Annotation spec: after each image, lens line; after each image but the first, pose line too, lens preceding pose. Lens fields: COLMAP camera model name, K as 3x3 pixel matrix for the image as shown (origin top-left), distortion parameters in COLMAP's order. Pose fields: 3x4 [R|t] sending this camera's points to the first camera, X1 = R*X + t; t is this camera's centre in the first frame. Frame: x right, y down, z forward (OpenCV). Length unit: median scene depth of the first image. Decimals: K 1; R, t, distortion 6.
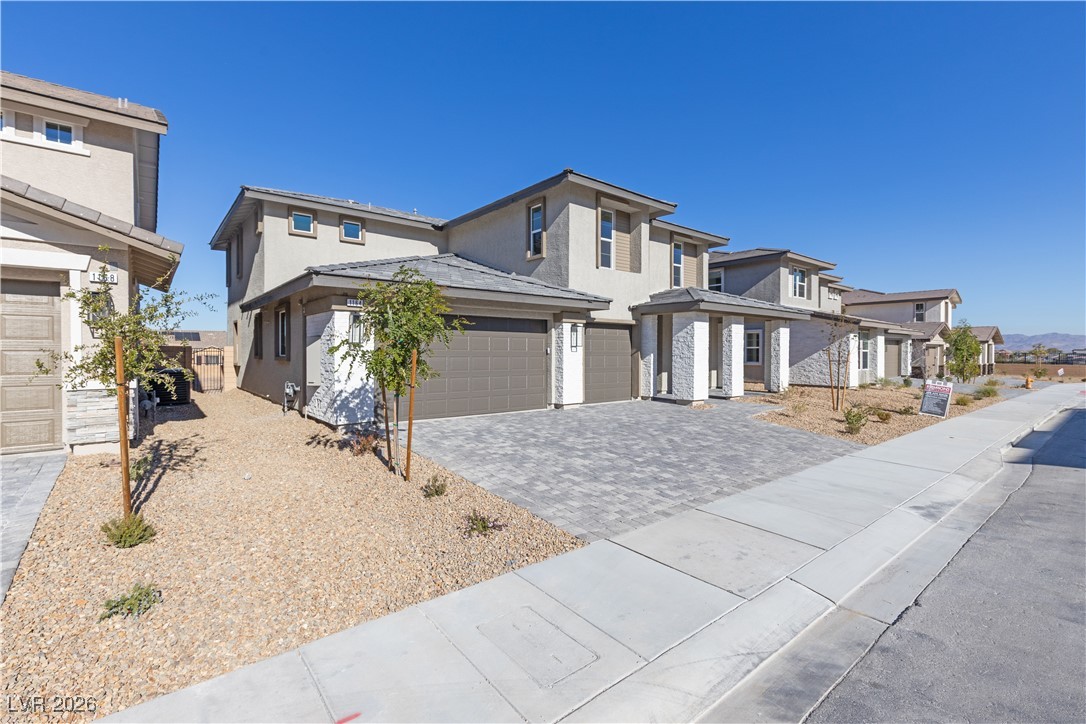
lens RADIAL K [[488.2, 0, 536.9], [0, 488.2, 353.1], [0, 0, 1]] dist [0.013316, 0.000765]
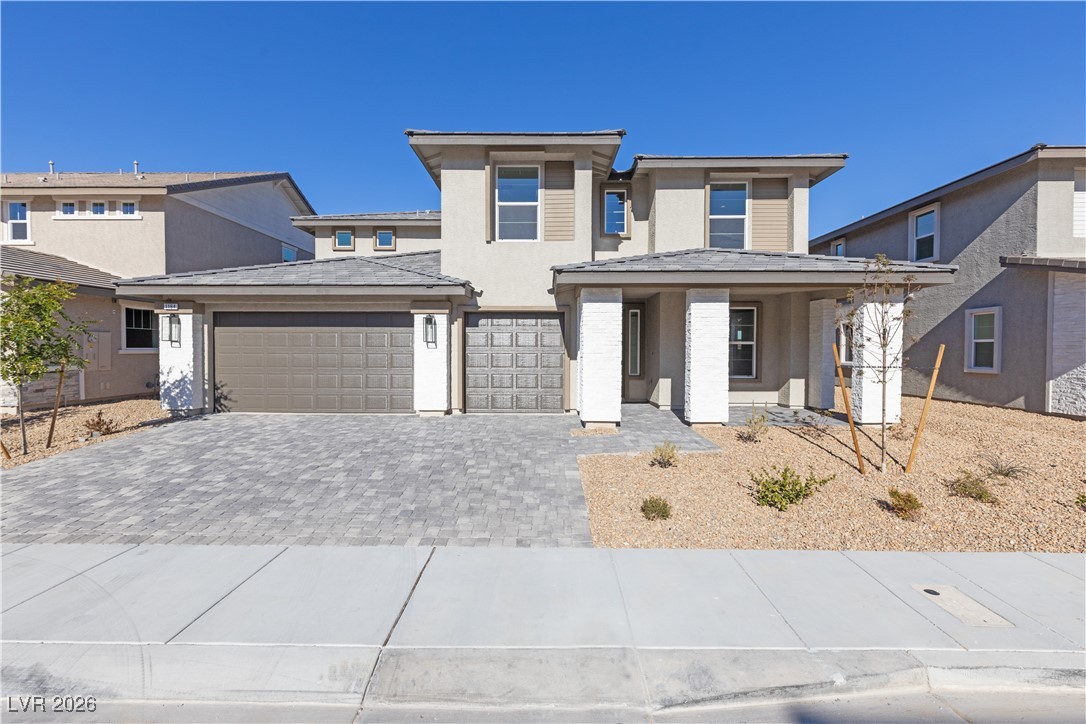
lens RADIAL K [[488.2, 0, 537.8], [0, 488.2, 367.9], [0, 0, 1]] dist [0.013316, 0.000765]
pose [[0.764382, 0.019827, -0.644459, 0.759090], [-0.001232, 0.999570, 0.029291, 0.005684], [0.644763, -0.021595, 0.764078, 0.477410]]
